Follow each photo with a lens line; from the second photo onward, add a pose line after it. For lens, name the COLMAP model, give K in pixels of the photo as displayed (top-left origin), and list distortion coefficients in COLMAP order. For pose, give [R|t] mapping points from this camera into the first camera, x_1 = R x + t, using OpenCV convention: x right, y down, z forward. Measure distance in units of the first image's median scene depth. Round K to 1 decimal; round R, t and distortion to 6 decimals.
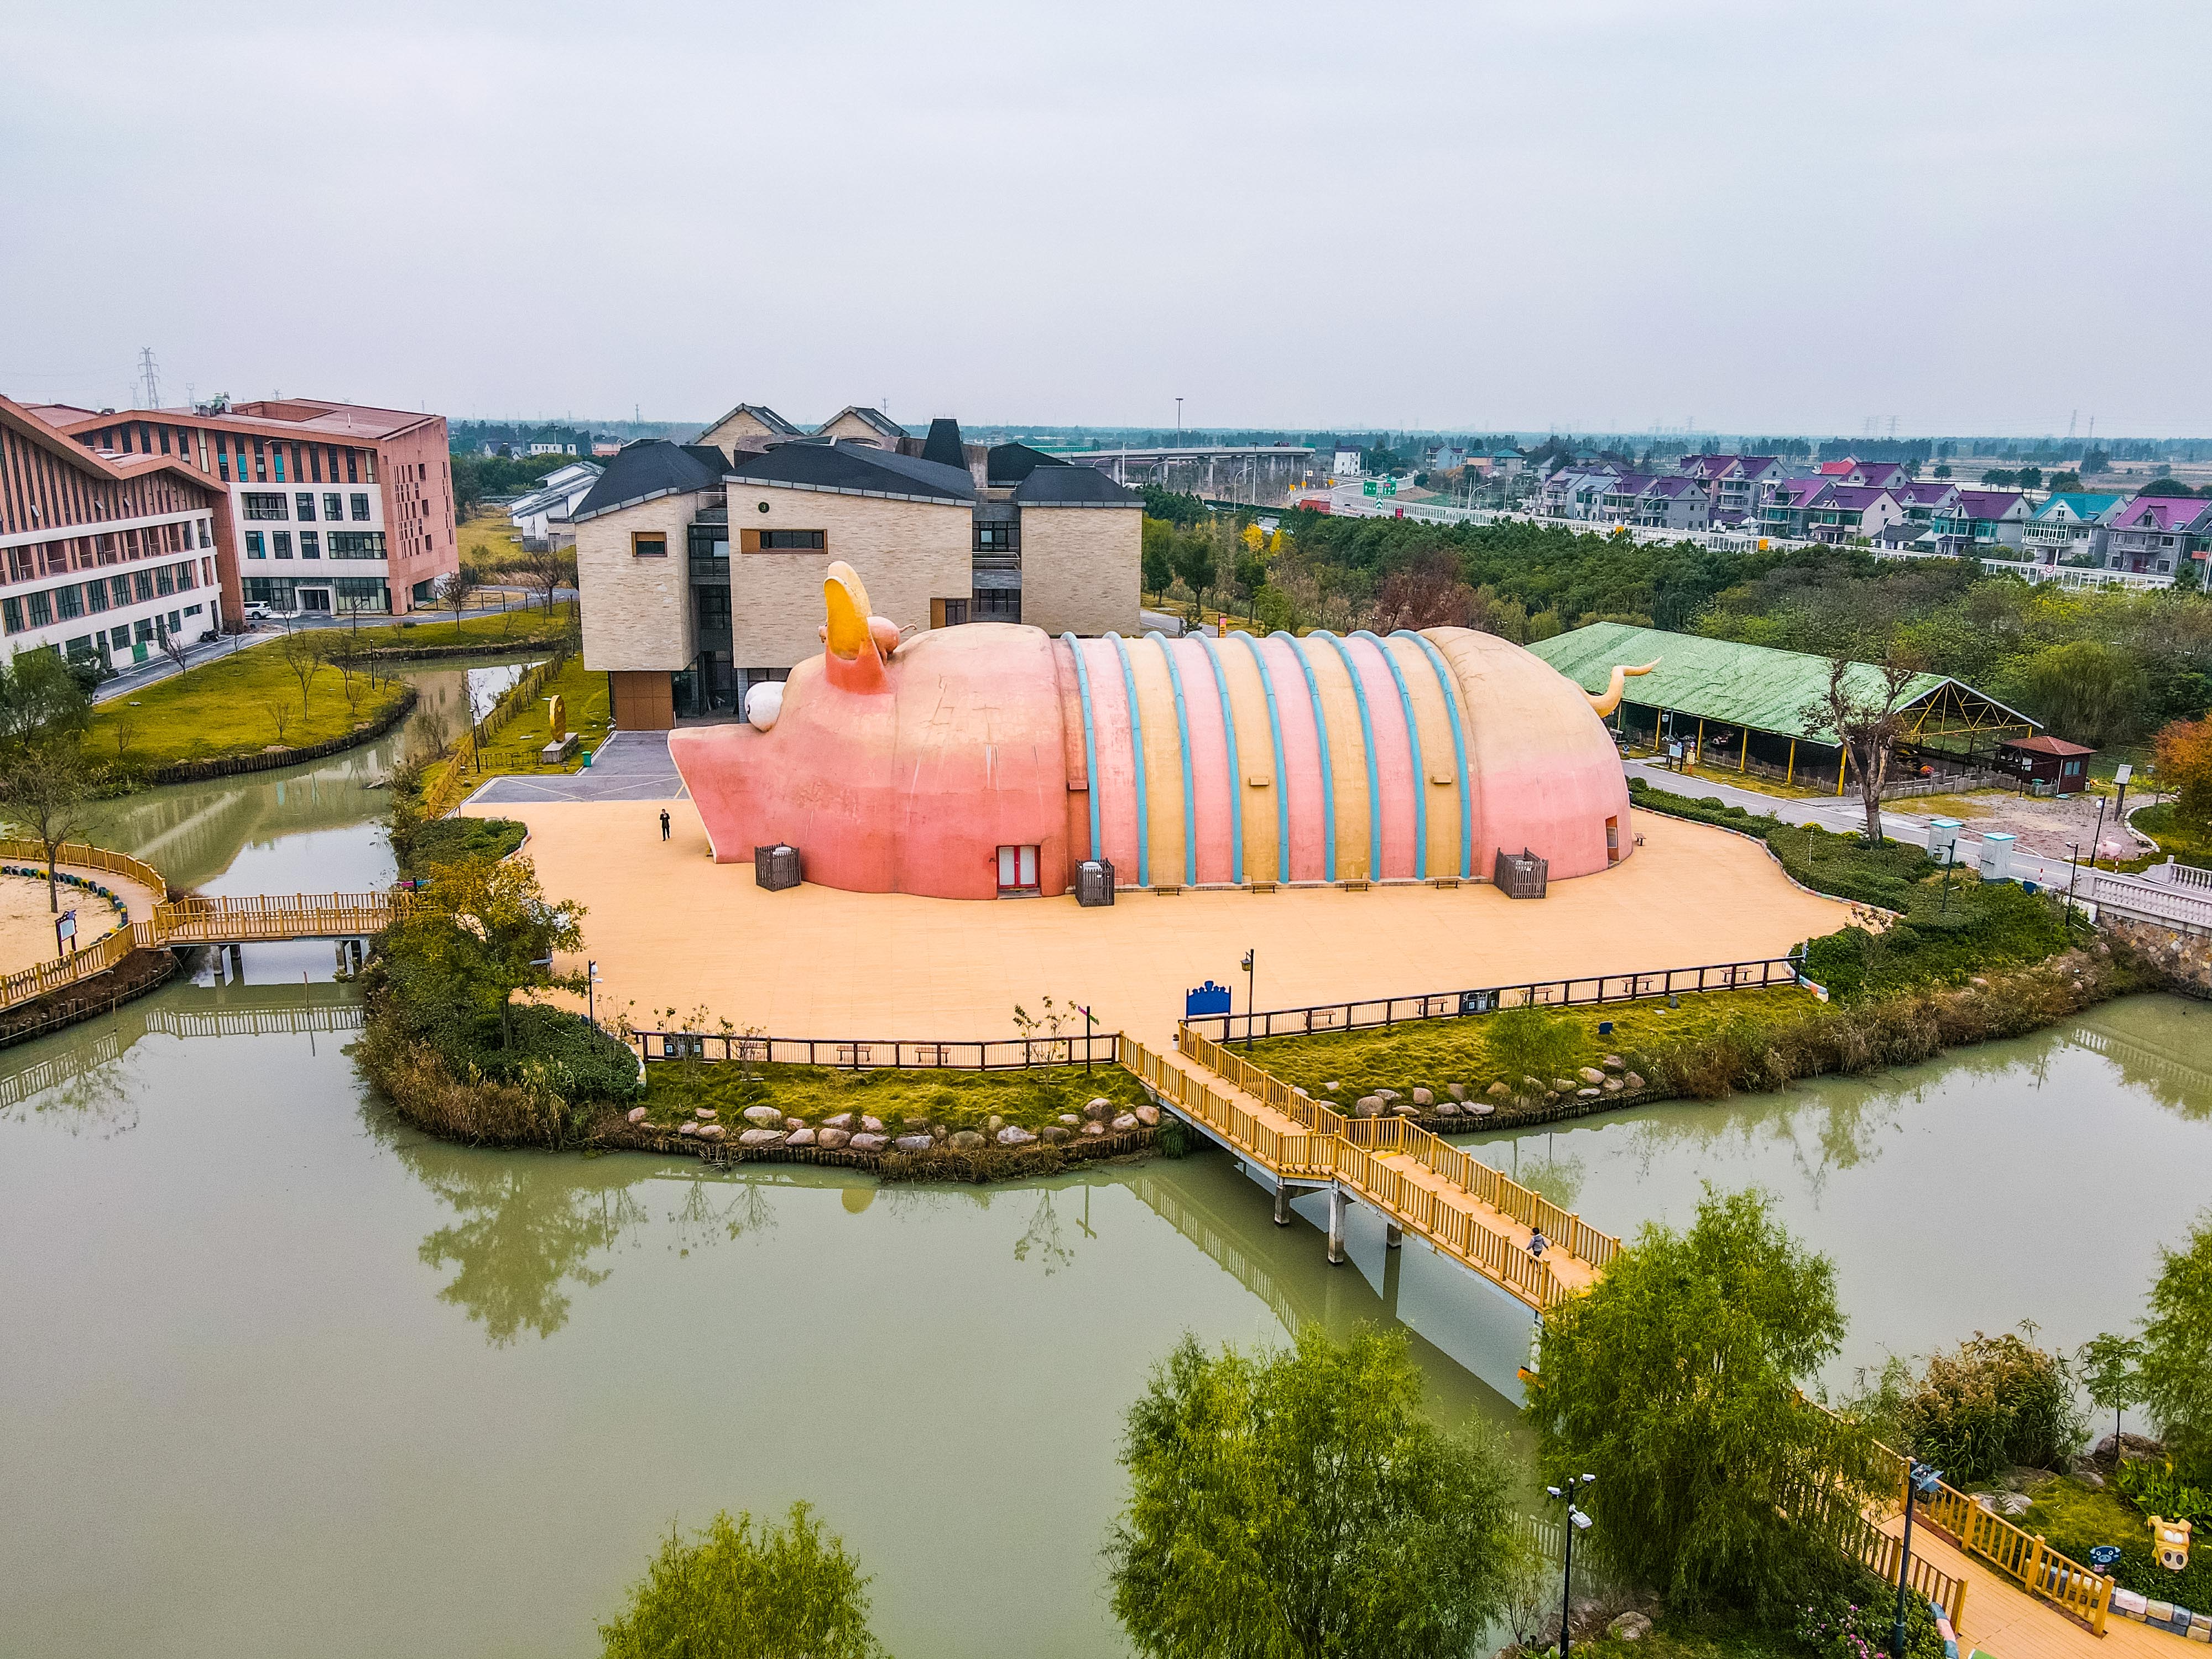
lens RADIAL K [[1527.0, 0, 1106.0], [0, 1527.0, 829.5], [0, 0, 1]] dist [-0.000596, 0.000109]
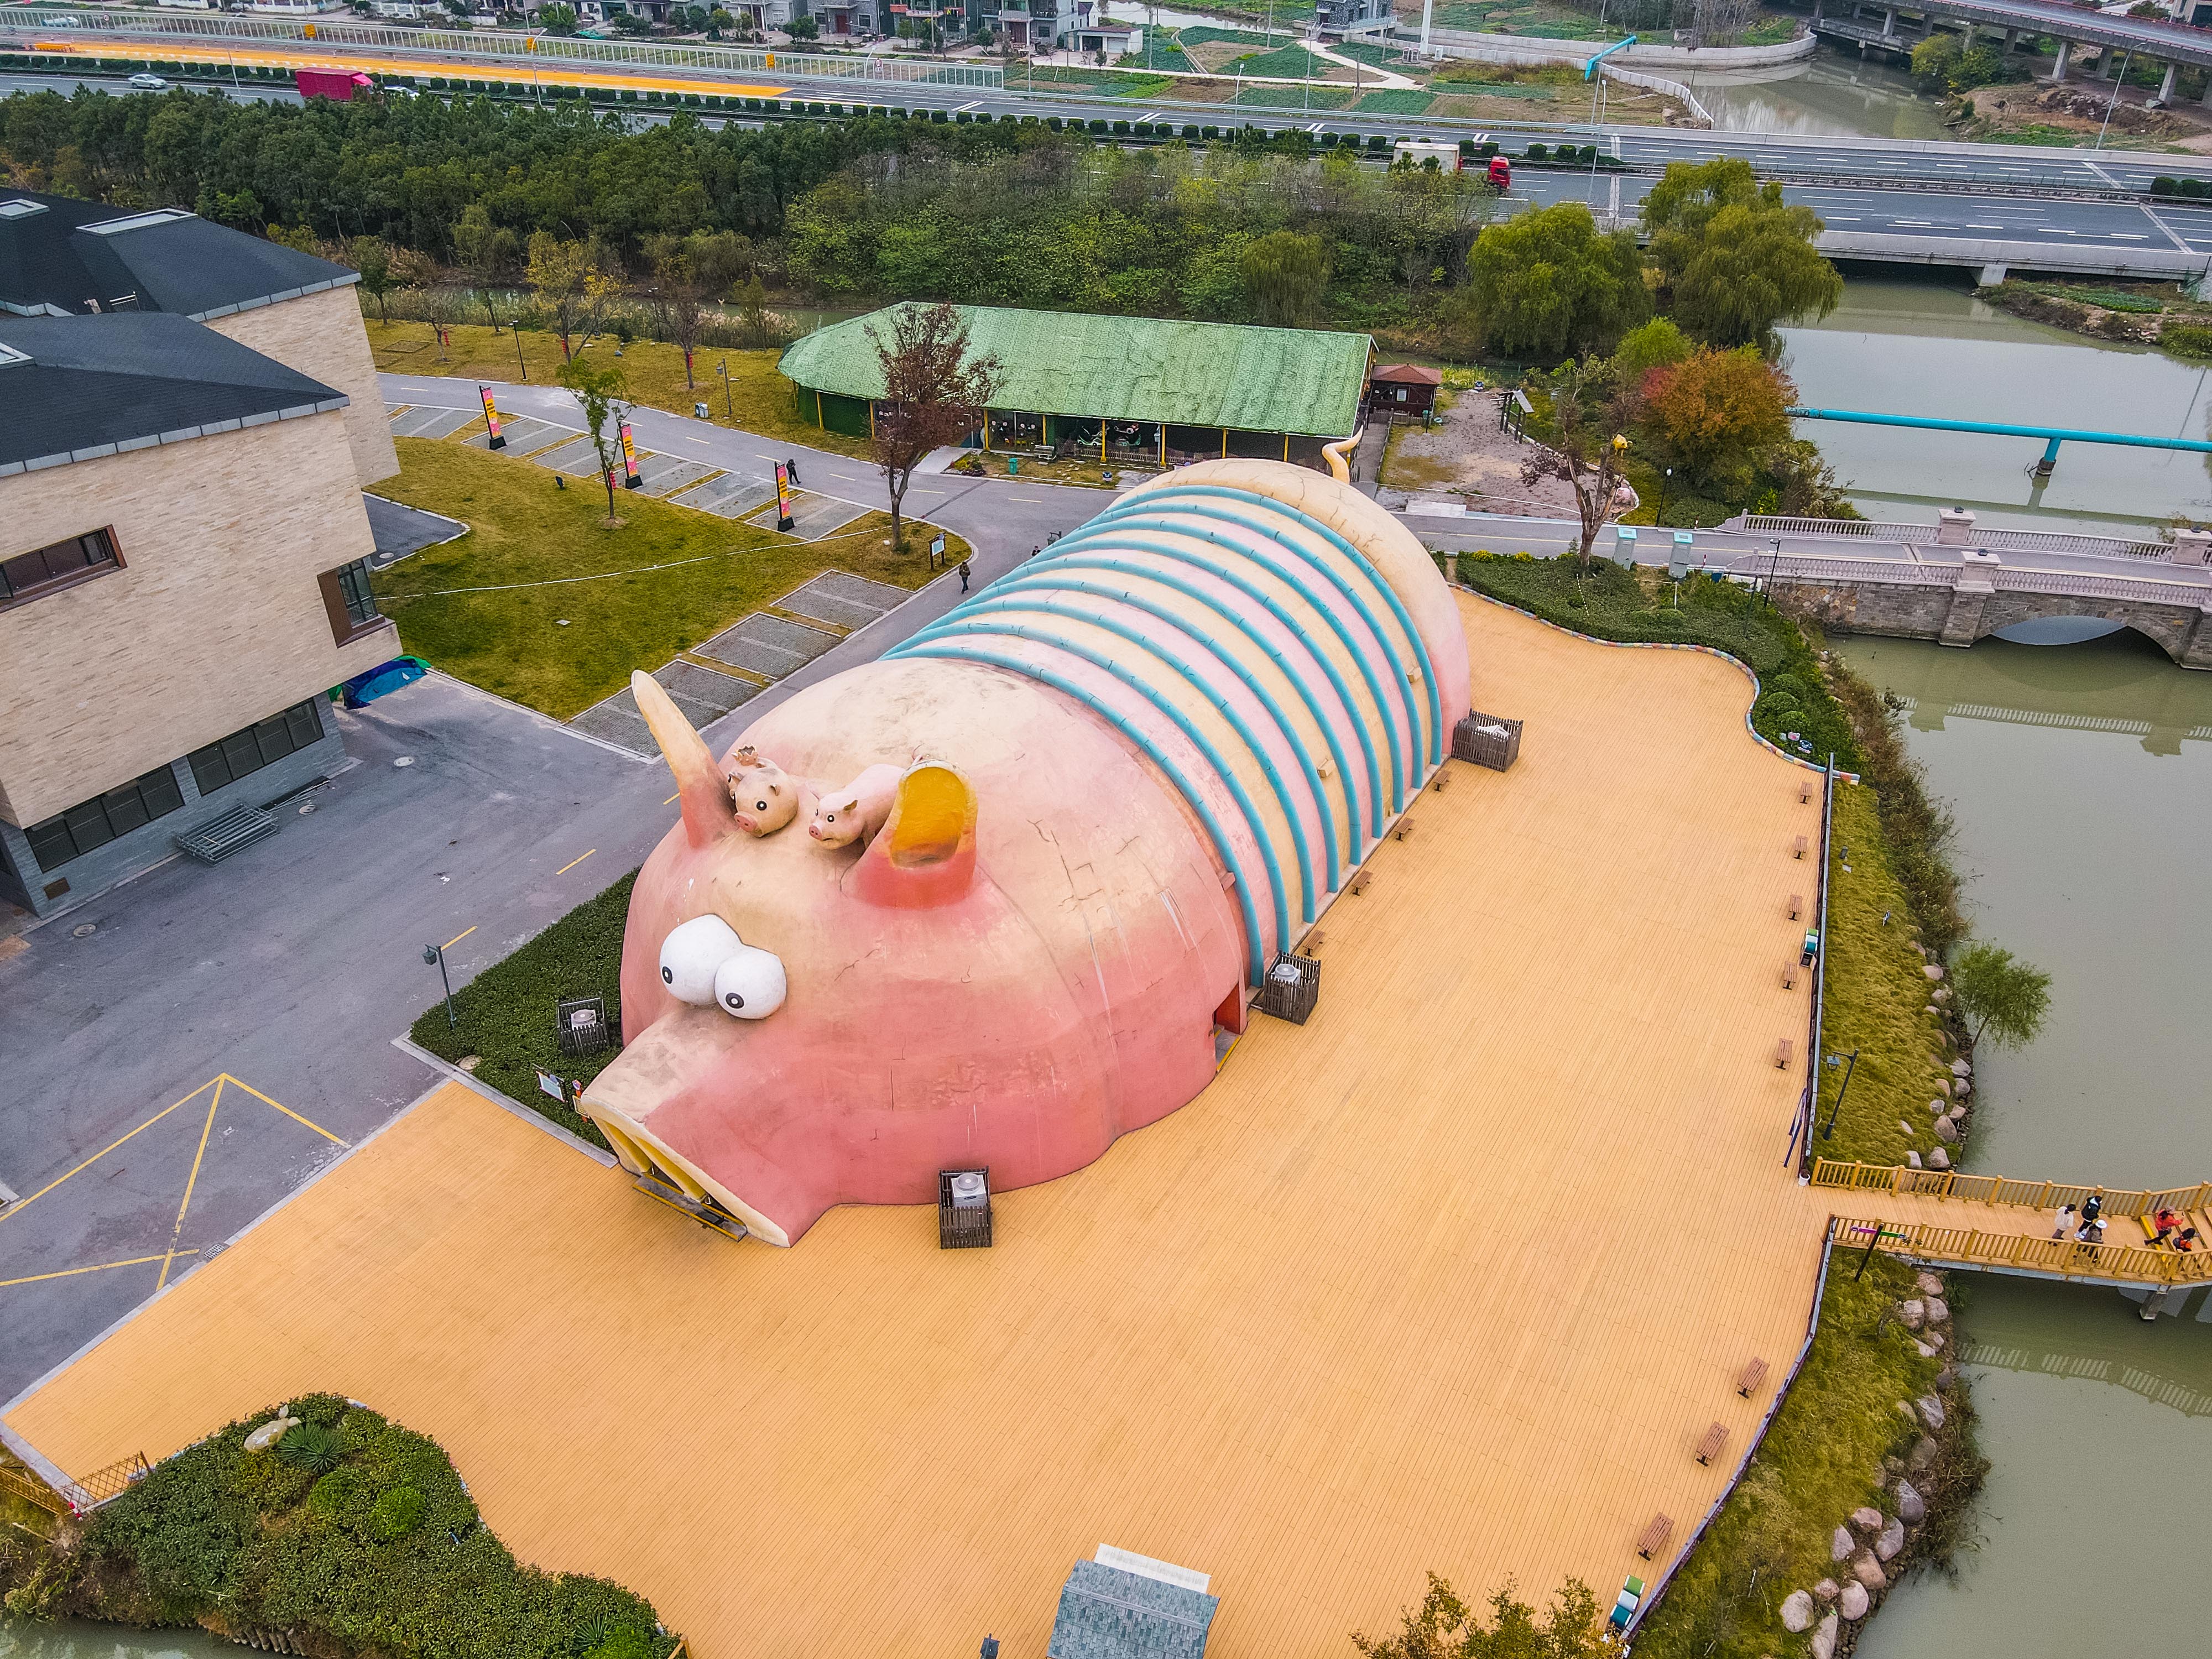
lens RADIAL K [[1527.0, 0, 1106.0], [0, 1527.0, 829.5], [0, 0, 1]] dist [-0.000596, 0.000109]
pose [[0.631665, -0.441763, 0.637059, -0.348351], [0.207720, 0.888154, 0.409922, -0.247969], [-0.746895, -0.126603, 0.652778, 0.384932]]
